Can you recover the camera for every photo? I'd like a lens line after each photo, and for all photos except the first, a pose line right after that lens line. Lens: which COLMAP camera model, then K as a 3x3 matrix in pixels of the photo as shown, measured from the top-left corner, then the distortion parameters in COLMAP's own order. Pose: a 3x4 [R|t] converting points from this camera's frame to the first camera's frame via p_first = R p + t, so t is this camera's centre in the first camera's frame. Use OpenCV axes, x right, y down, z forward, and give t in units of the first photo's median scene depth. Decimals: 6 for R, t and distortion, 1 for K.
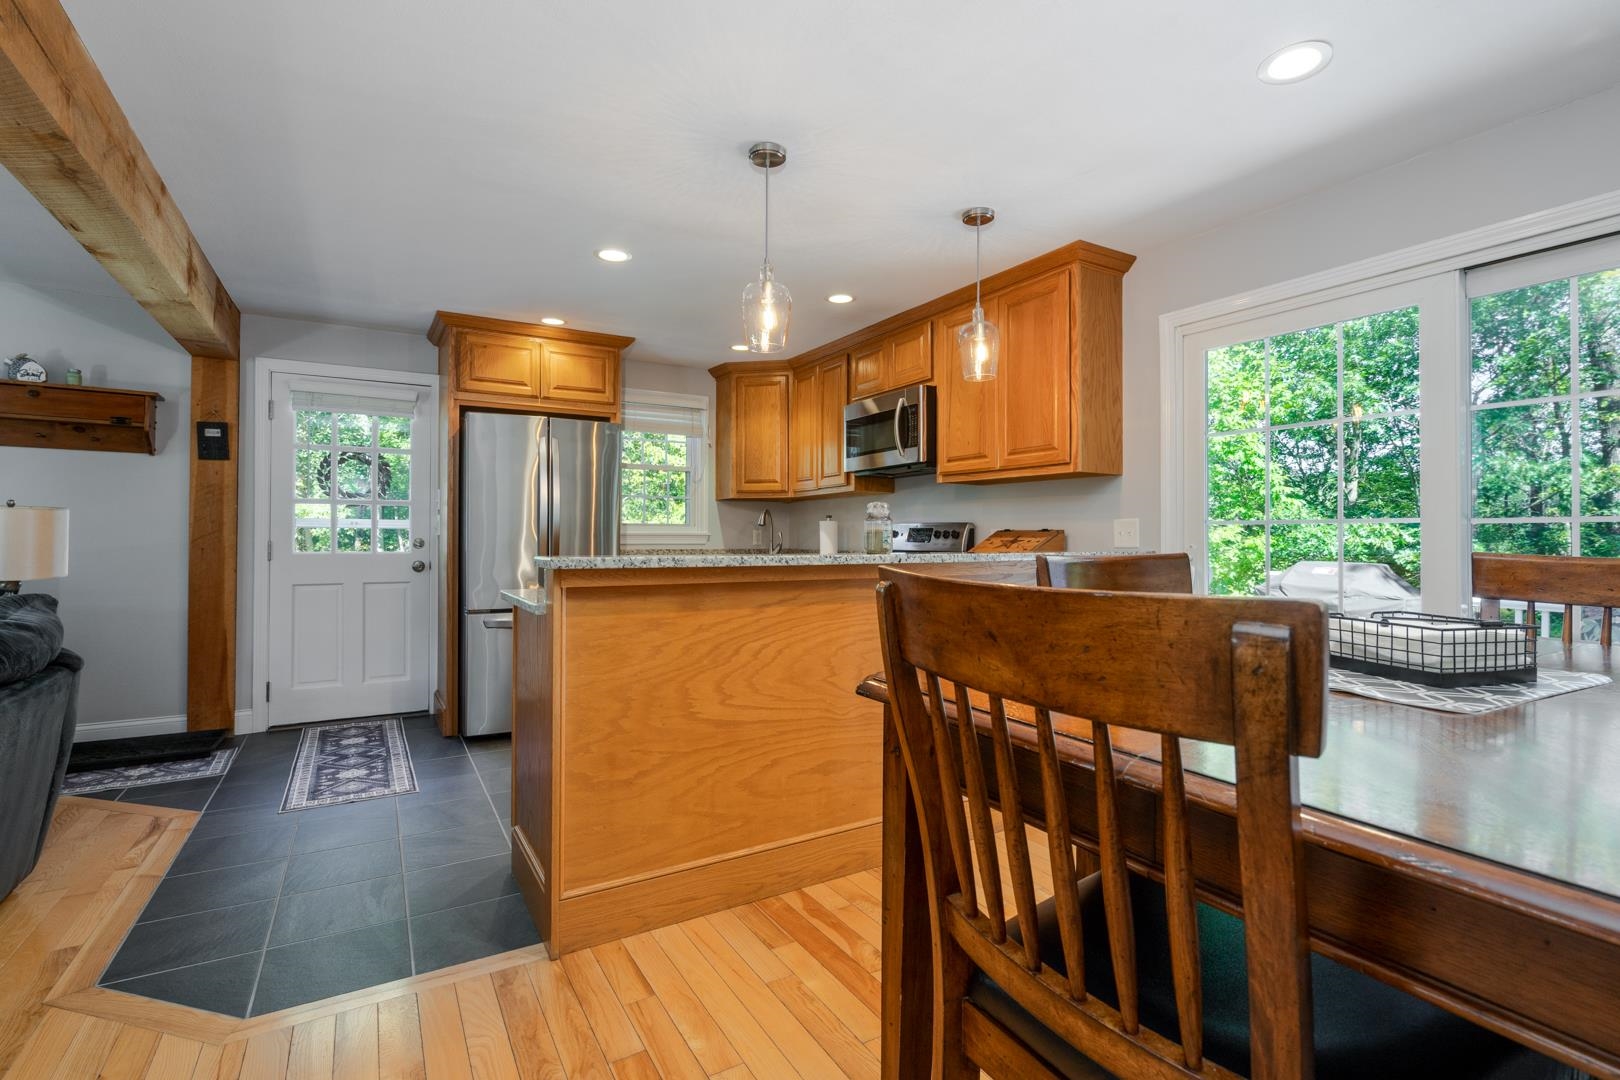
lens RADIAL K [[721.1, 0, 810.0], [0, 721.1, 540.0], [0, 0, 1]] dist [0.000320, 0.000869]
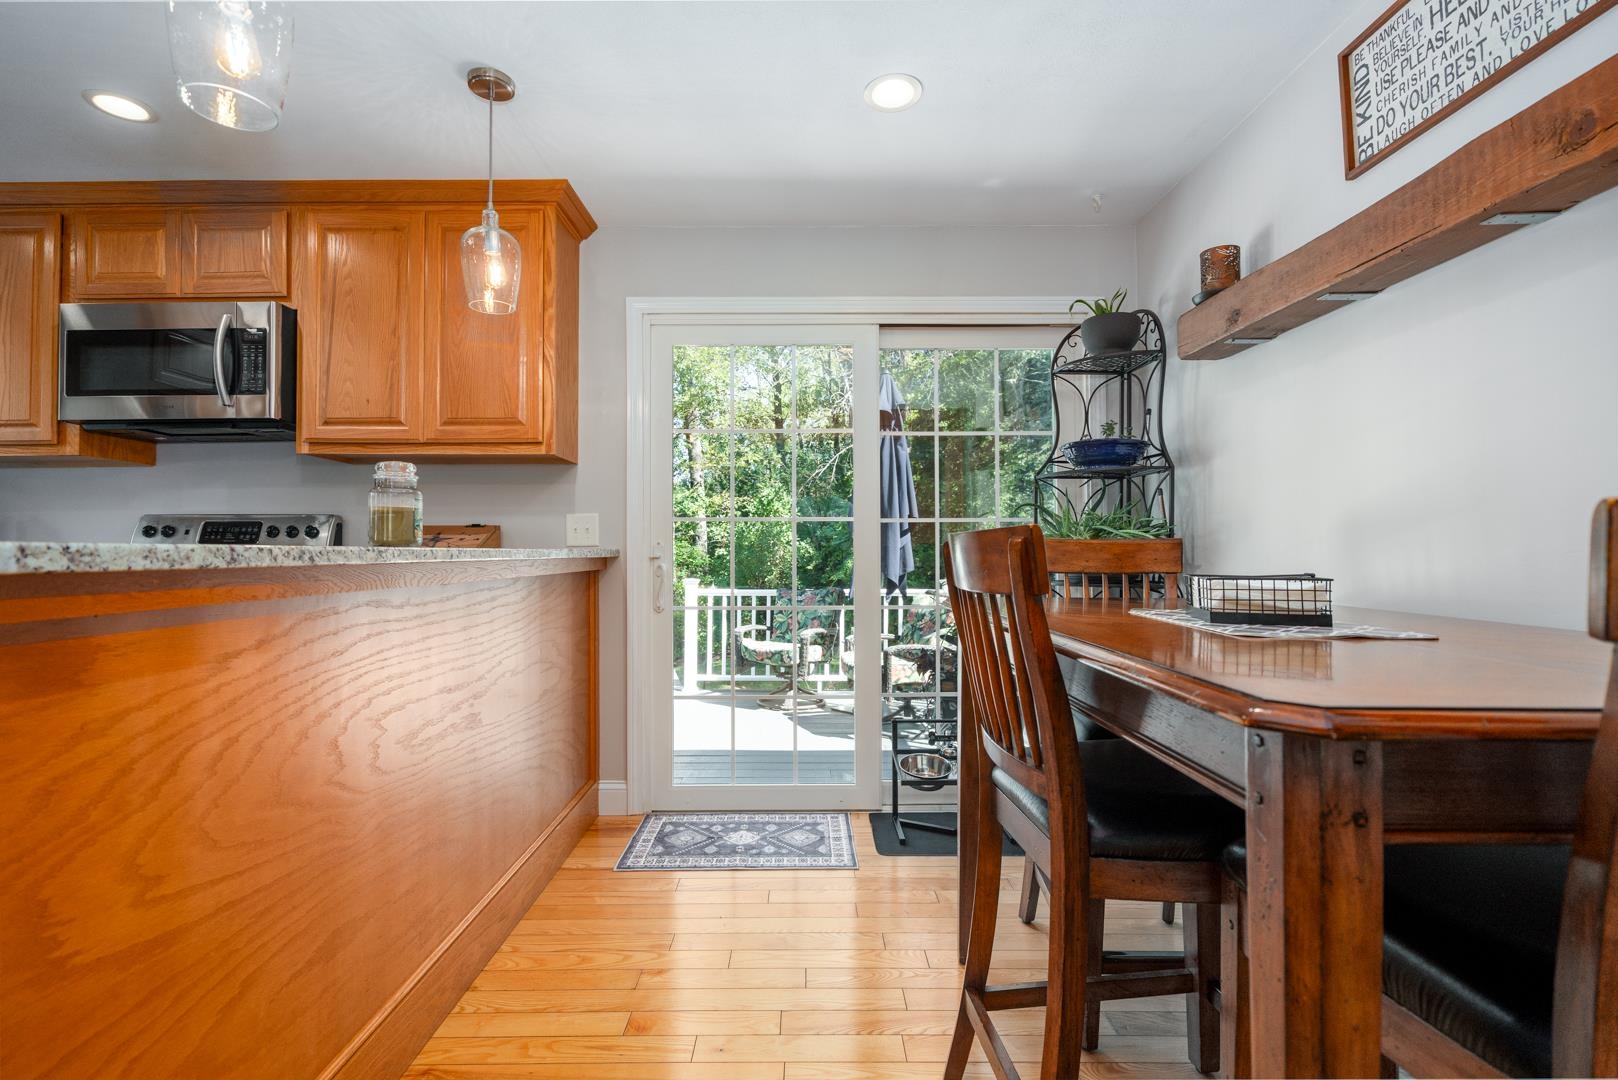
lens RADIAL K [[720.2, 0, 809.0], [0, 720.2, 540.0], [0, 0, 1]] dist [0.000320, 0.000869]
pose [[0.526924, 0.005985, 0.849891, -0.182134], [0.008266, 0.999892, -0.012167, 0.017751], [-0.849872, 0.013436, 0.526818, 0.303285]]
